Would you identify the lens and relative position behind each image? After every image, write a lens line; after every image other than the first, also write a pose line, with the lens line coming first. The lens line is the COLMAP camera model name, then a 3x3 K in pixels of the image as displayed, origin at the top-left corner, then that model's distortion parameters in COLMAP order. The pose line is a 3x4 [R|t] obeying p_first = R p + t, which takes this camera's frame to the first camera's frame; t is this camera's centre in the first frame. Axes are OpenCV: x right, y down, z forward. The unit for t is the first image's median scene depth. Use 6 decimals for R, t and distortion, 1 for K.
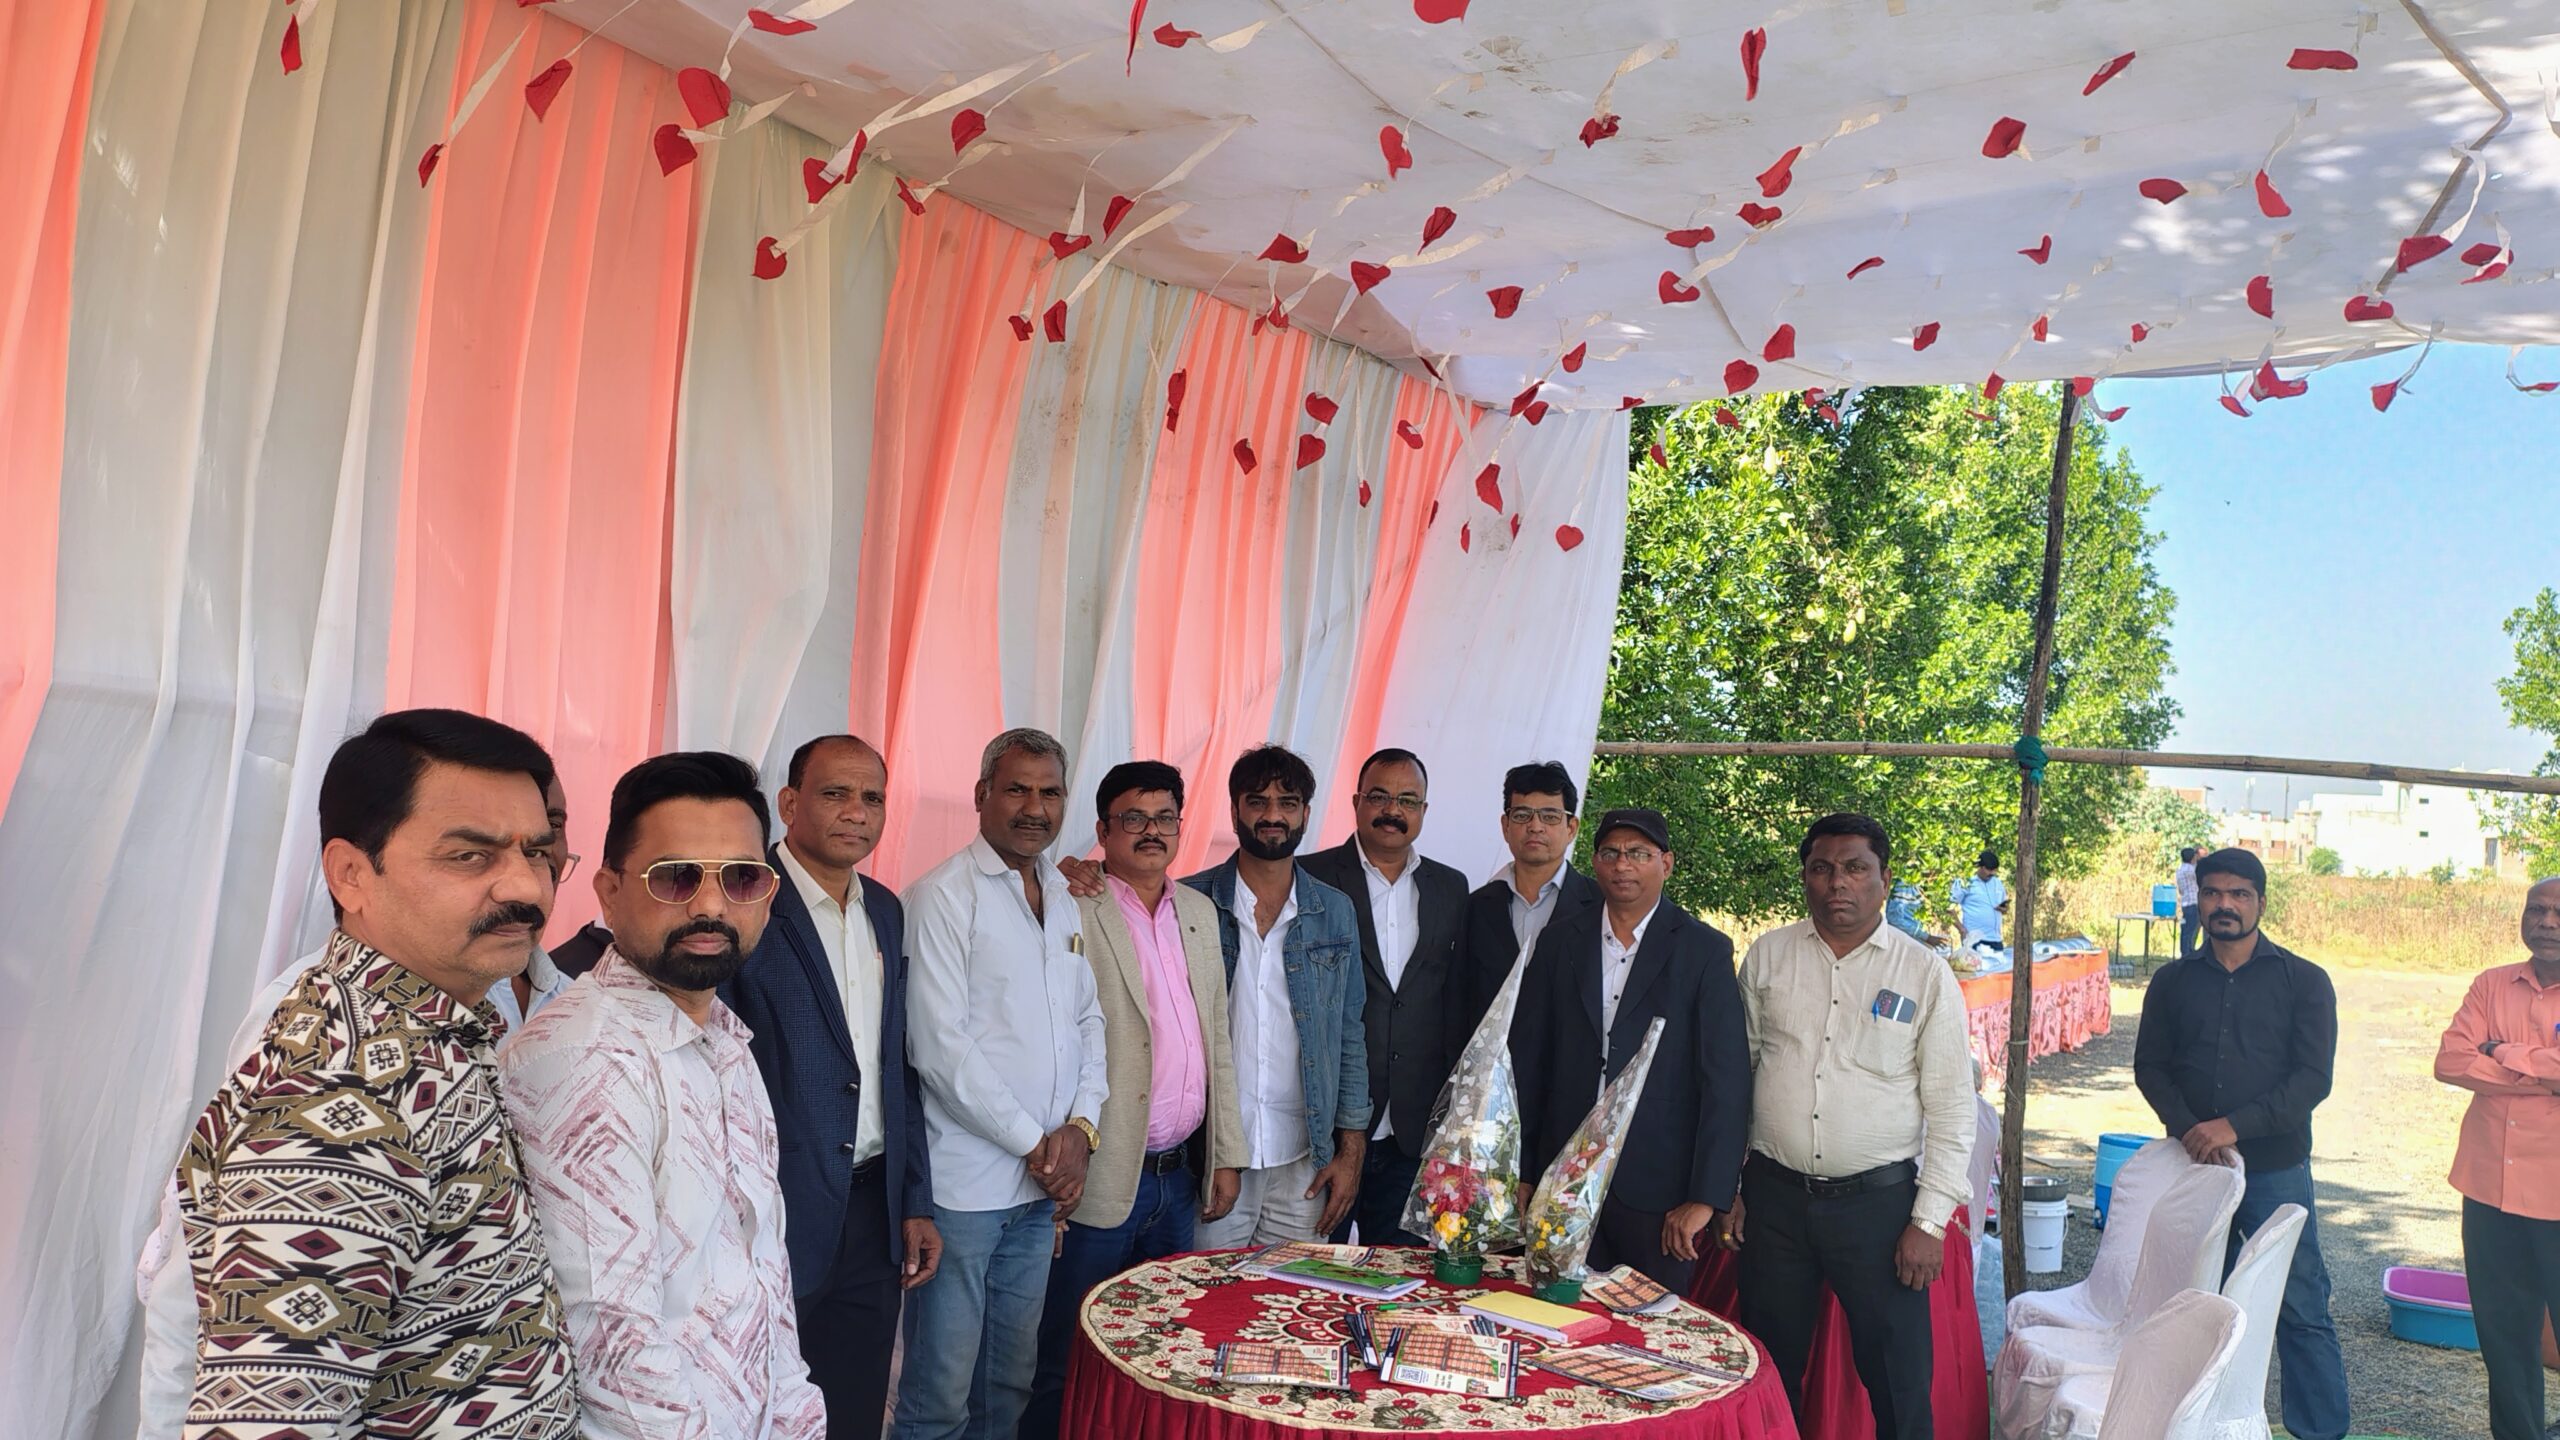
lens RADIAL K [[1777.6, 0, 1289.9], [0, 1777.6, 702.8], [0, 0, 1]] dist [0.056269, -0.033548]
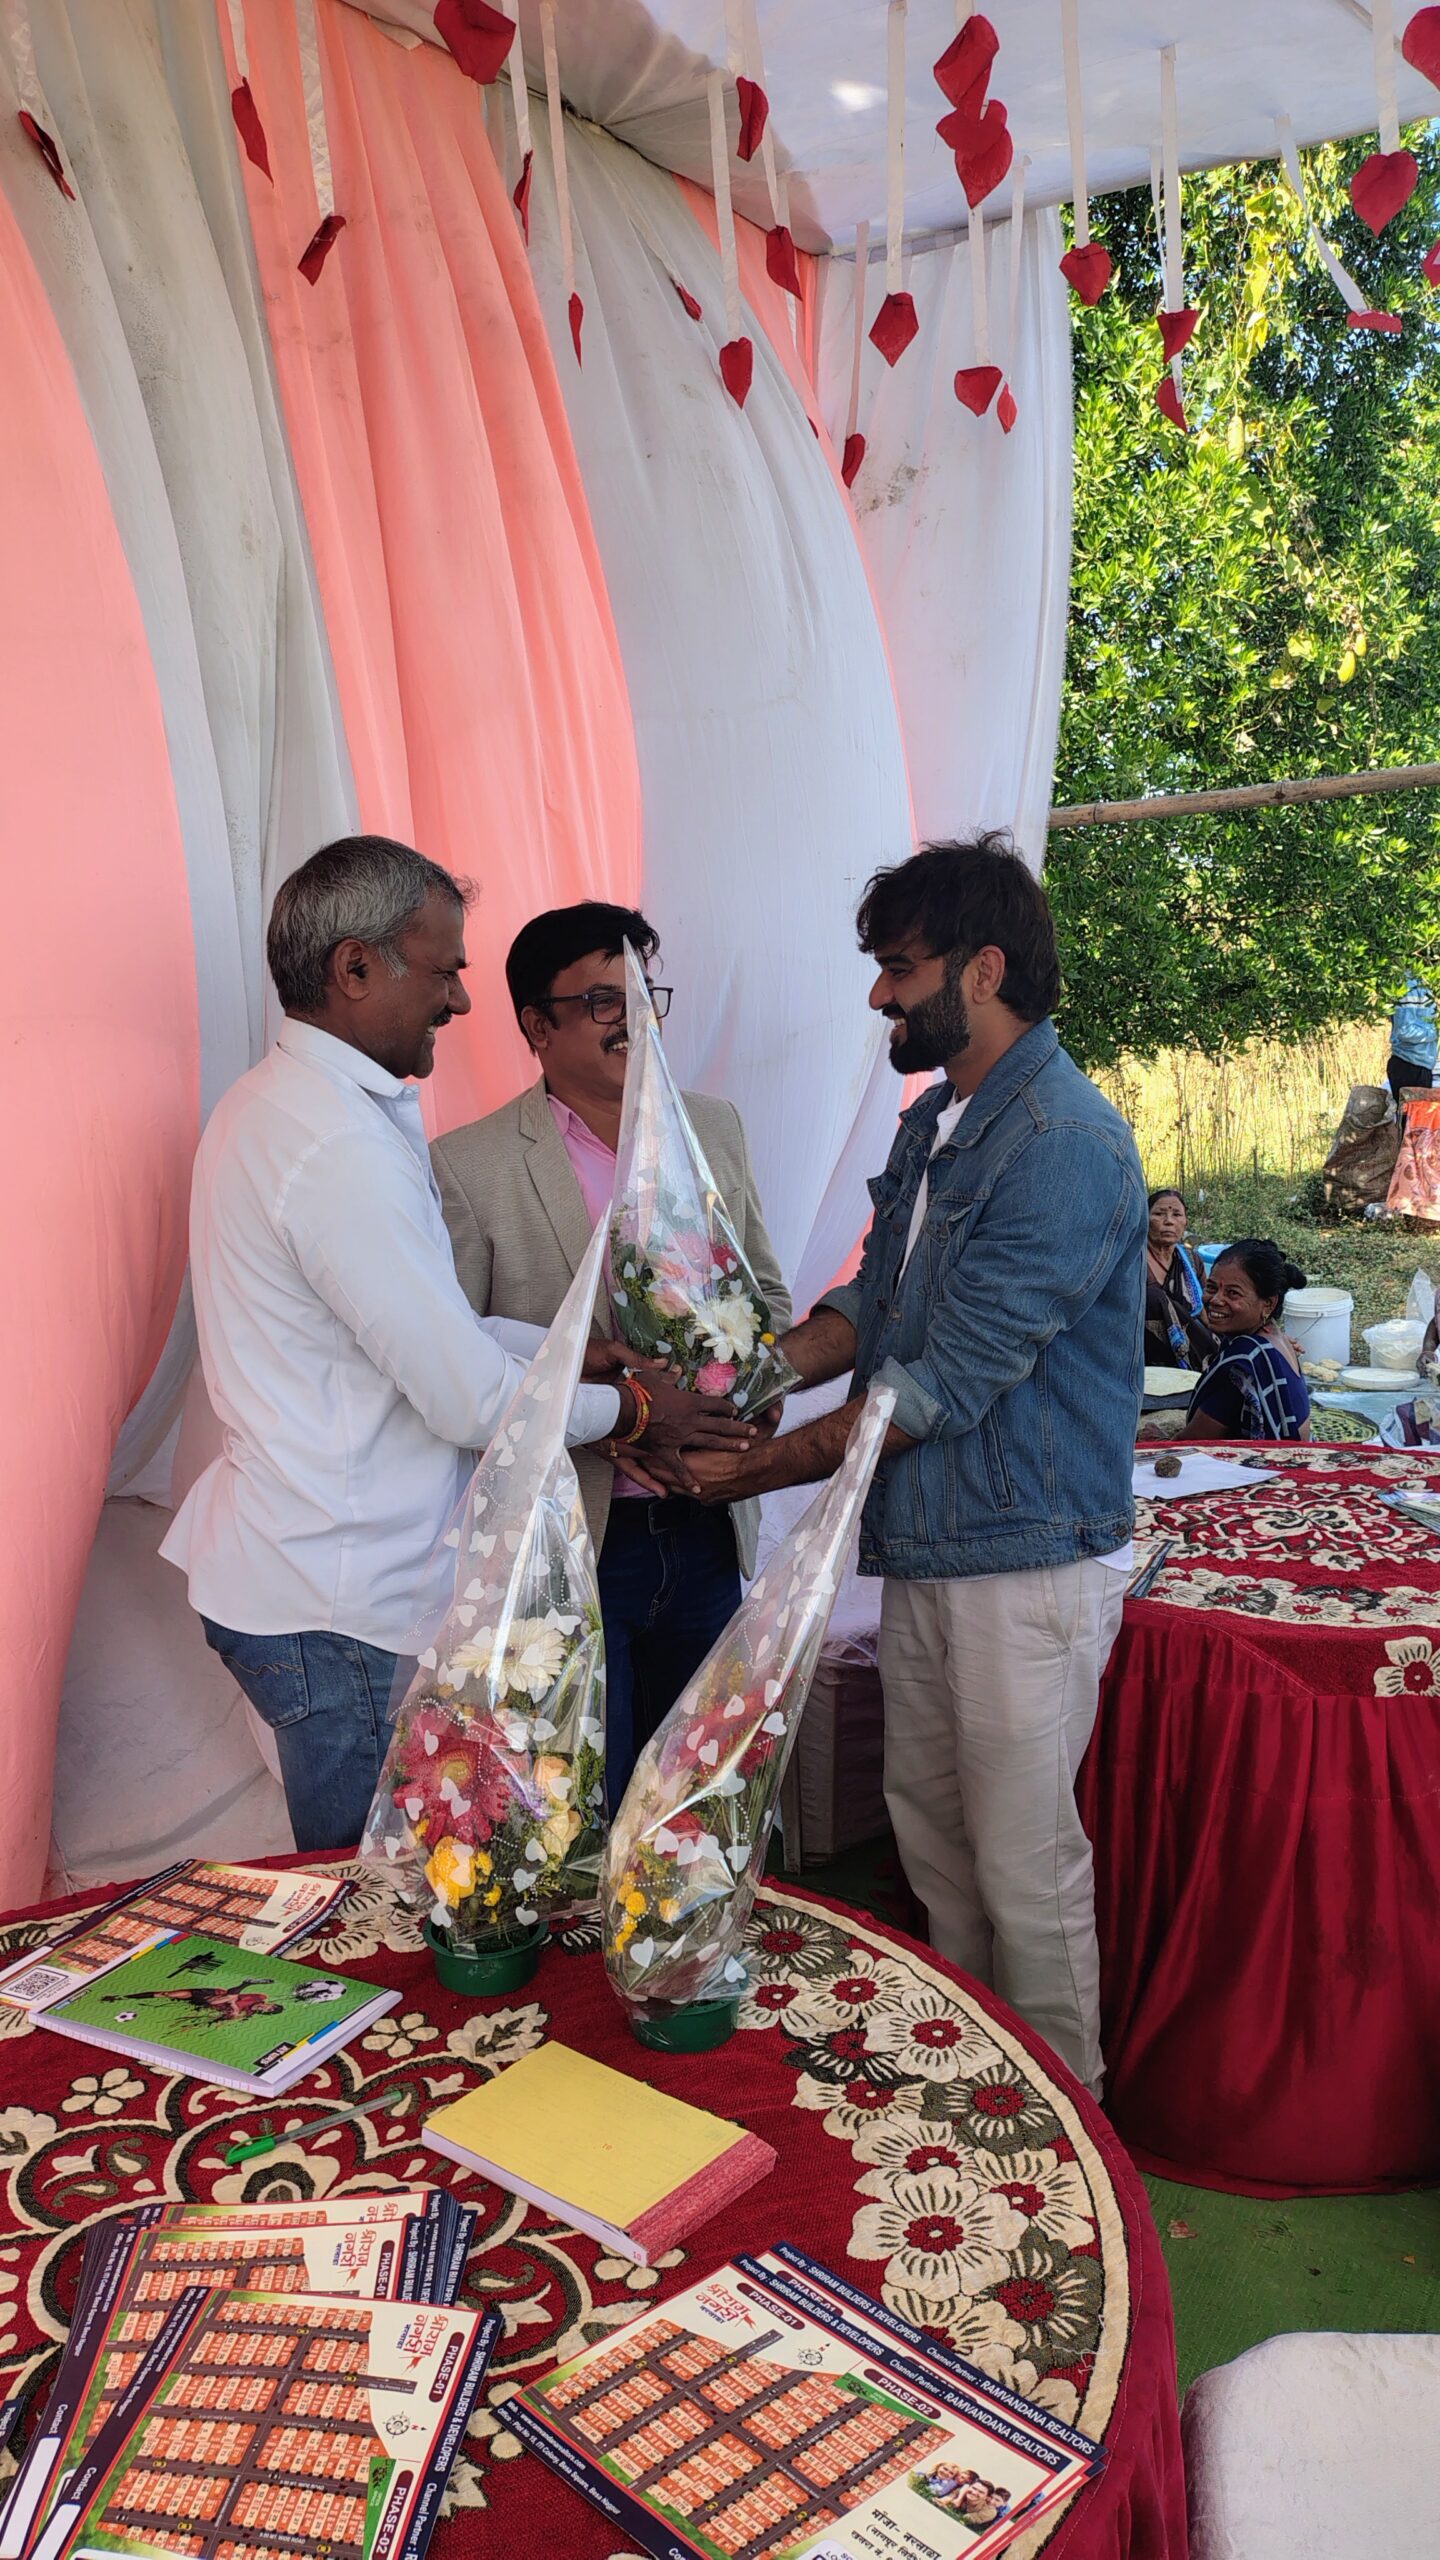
lens RADIAL K [[1777.6, 0, 757.8], [0, 1777.6, 1278.3], [0, 0, 1]] dist [0.056269, -0.033548]
pose [[0.995680, -0.089186, -0.025828, 0.057202], [0.092718, 0.969892, 0.225195, 0.017887], [0.004966, -0.226617, 0.973971, 0.183570]]
